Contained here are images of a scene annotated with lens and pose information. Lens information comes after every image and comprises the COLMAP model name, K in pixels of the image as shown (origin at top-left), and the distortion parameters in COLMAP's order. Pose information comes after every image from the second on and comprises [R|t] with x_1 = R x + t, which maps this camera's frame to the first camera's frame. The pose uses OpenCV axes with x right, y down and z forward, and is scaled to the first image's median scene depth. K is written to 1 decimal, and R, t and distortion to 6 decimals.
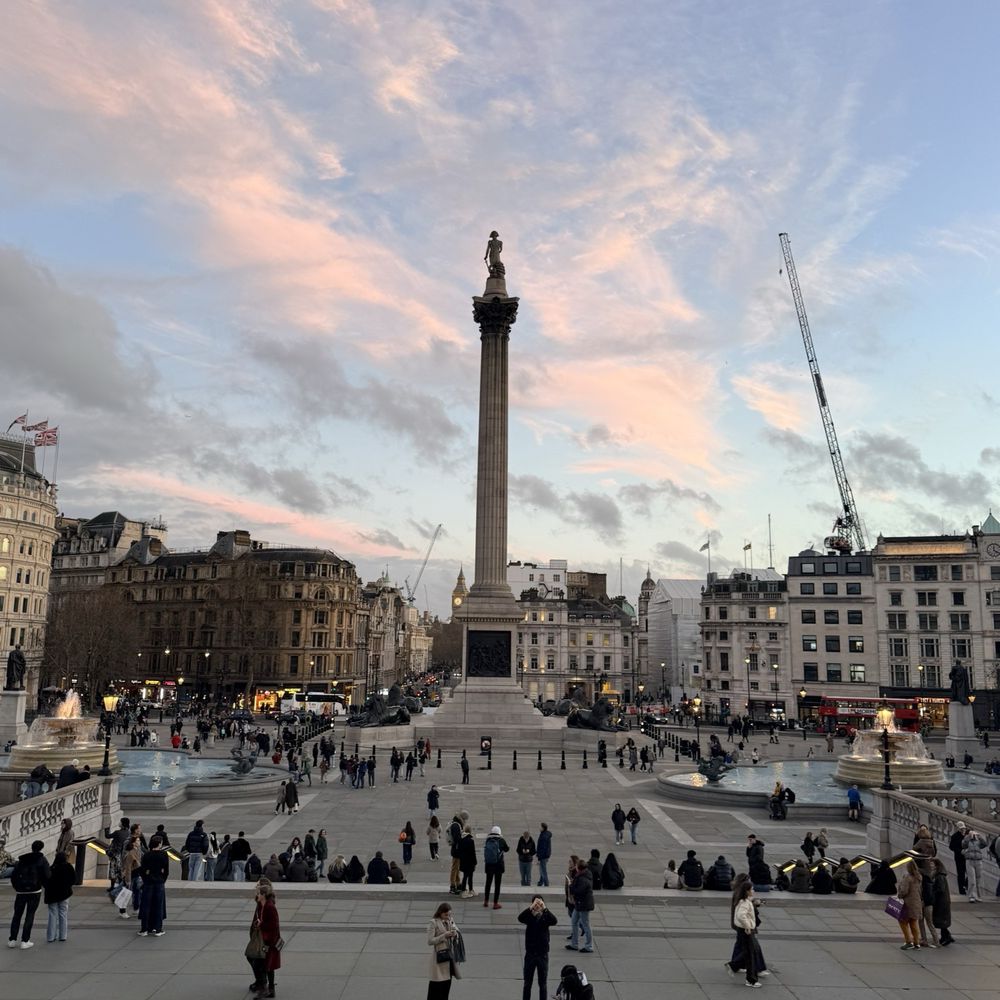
lens RADIAL K [[890.0, 0, 482.0], [0, 890.0, 497.3], [0, 0, 1]] dist [0.161712, -0.261702]
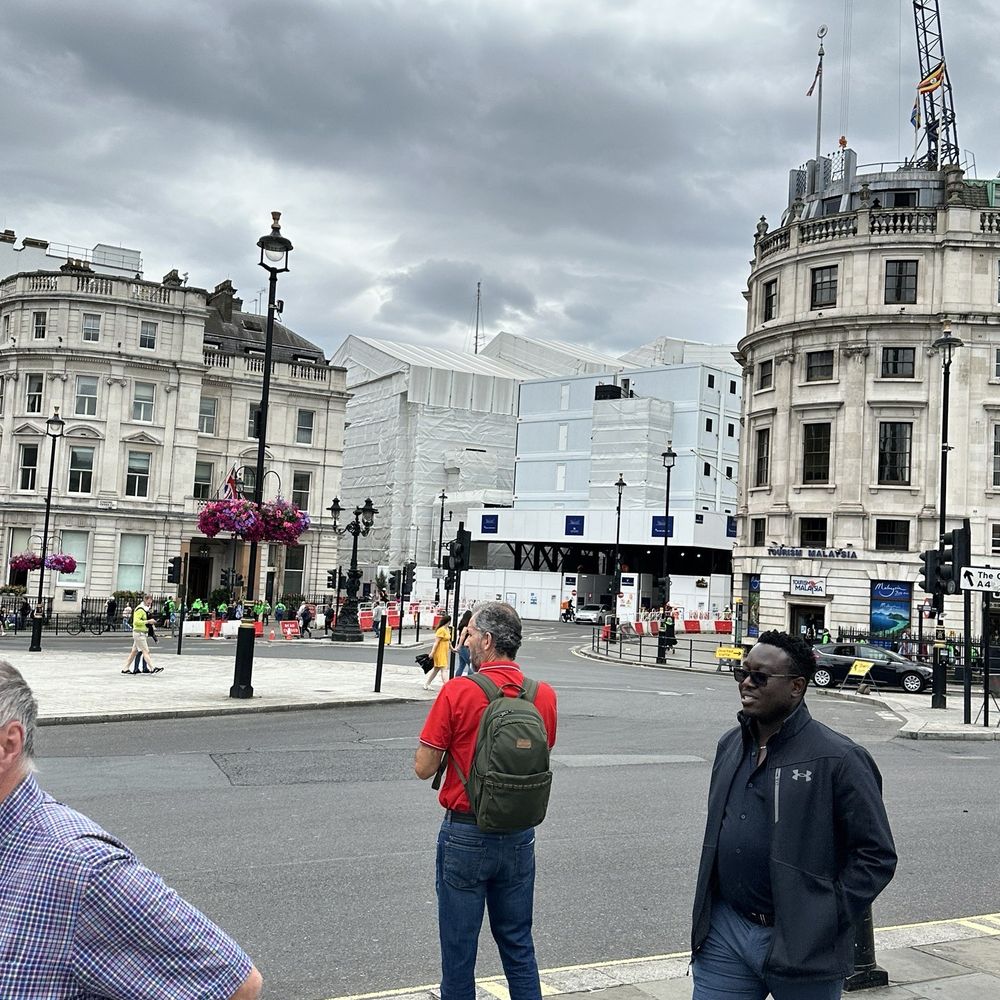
lens RADIAL K [[1203.6, 0, 564.2], [0, 1203.6, 482.5], [0, 0, 1]] dist [0.076913, -0.030233]
pose [[0.868129, 0.063417, 0.492272, -0.002535], [-0.119723, 0.989274, 0.083690, 0.169568], [-0.481684, -0.131590, 0.866409, 0.714703]]
